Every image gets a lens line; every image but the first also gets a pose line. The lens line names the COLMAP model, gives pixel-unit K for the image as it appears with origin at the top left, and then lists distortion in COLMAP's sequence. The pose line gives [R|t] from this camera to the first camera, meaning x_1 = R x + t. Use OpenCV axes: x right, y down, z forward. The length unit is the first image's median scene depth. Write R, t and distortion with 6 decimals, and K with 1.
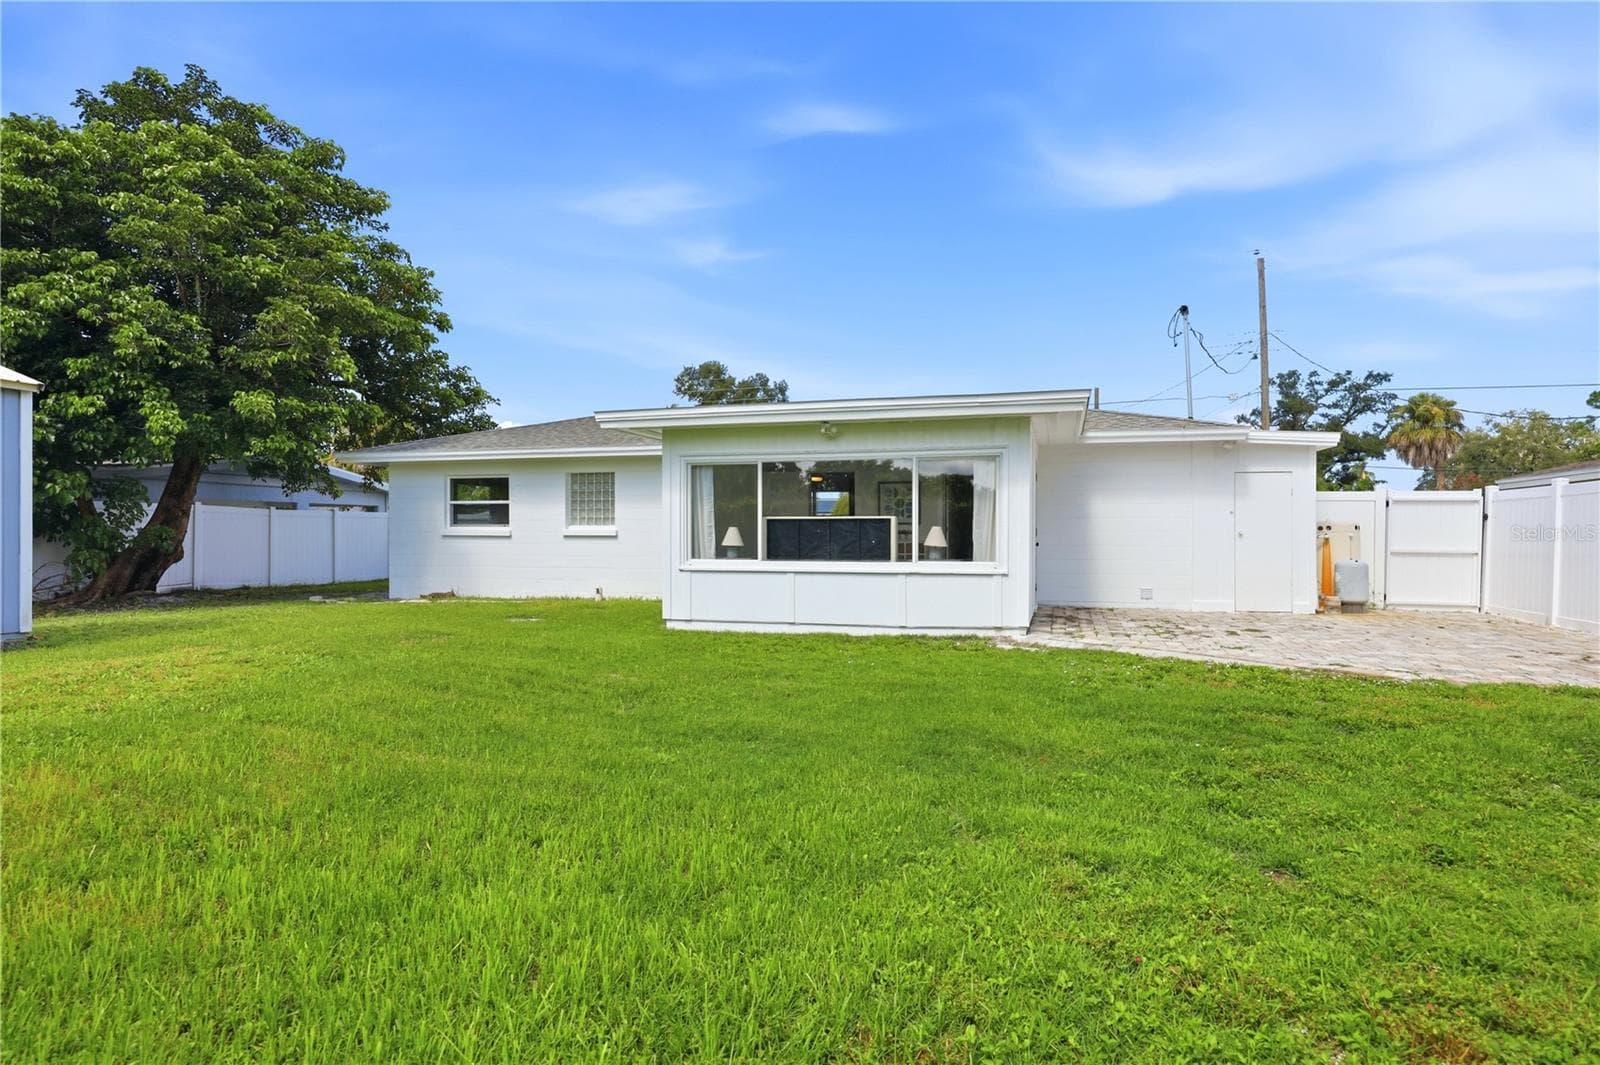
lens RADIAL K [[652.7, 0, 793.2], [0, 652.7, 536.2], [0, 0, 1]] dist [0.000257, -0.000125]
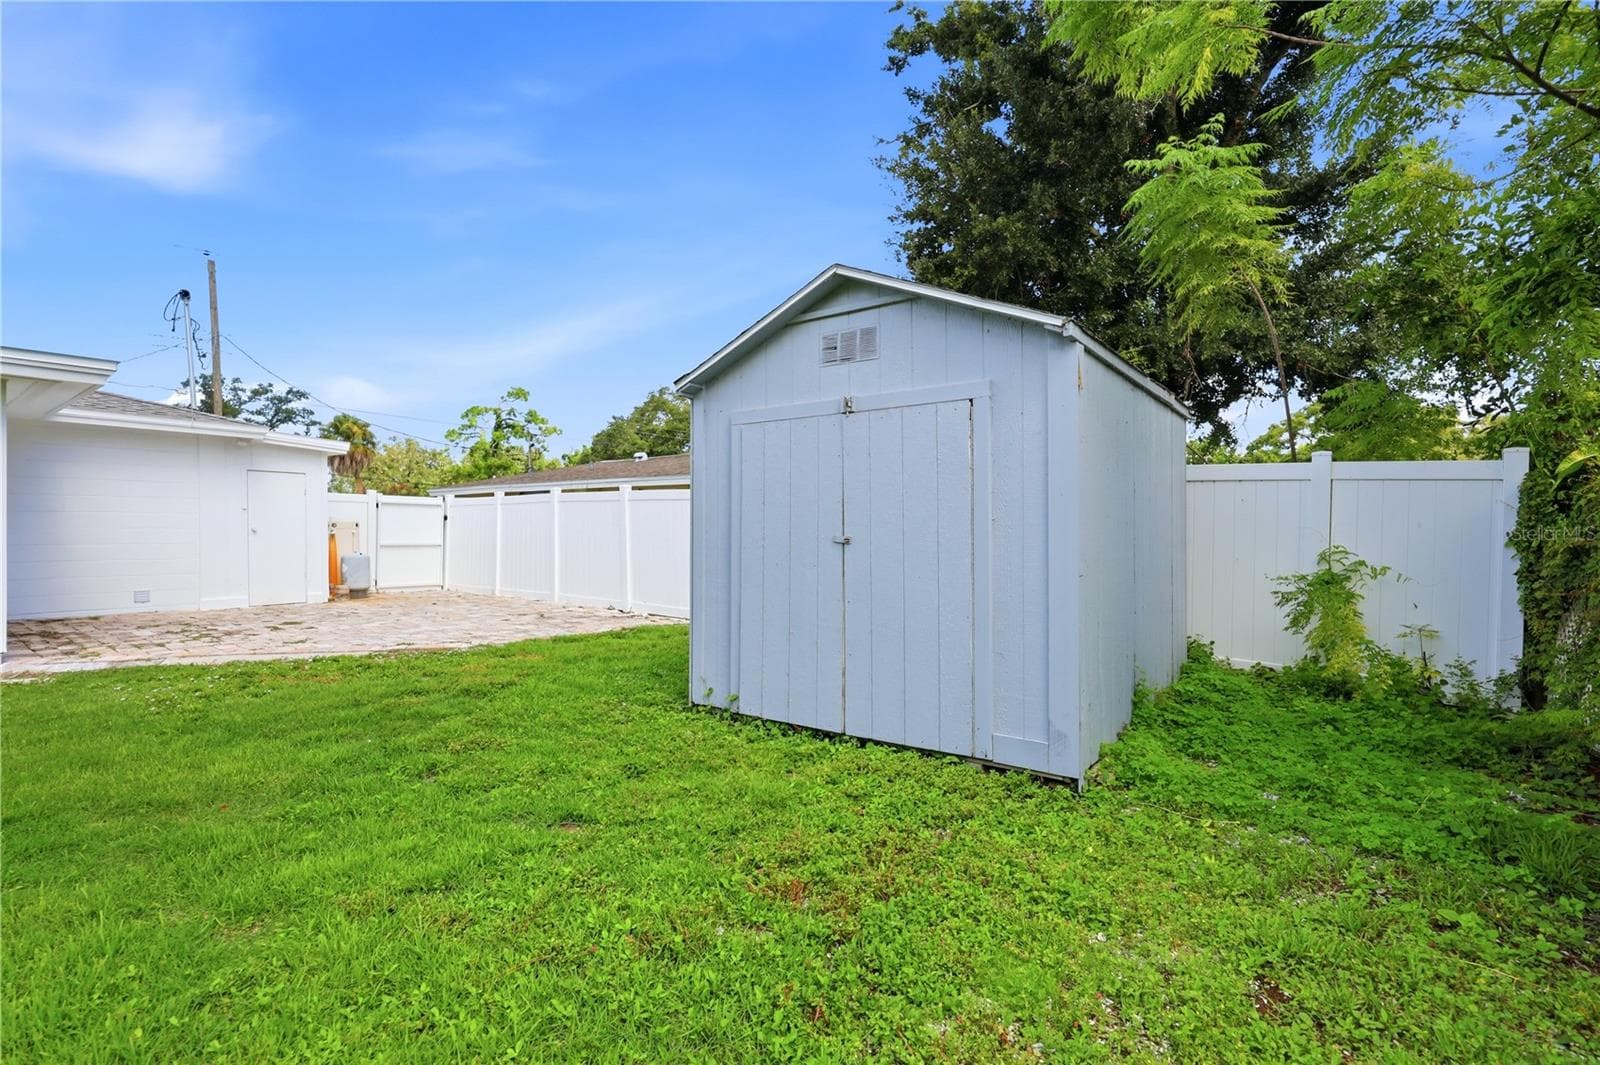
lens RADIAL K [[652.7, 0, 793.2], [0, 652.7, 536.2], [0, 0, 1]] dist [0.000257, -0.000125]
pose [[0.532961, -0.003596, 0.846132, 0.301605], [0.007232, 0.999974, -0.000306, 0.013370], [-0.846109, 0.006282, 0.532973, -0.288350]]
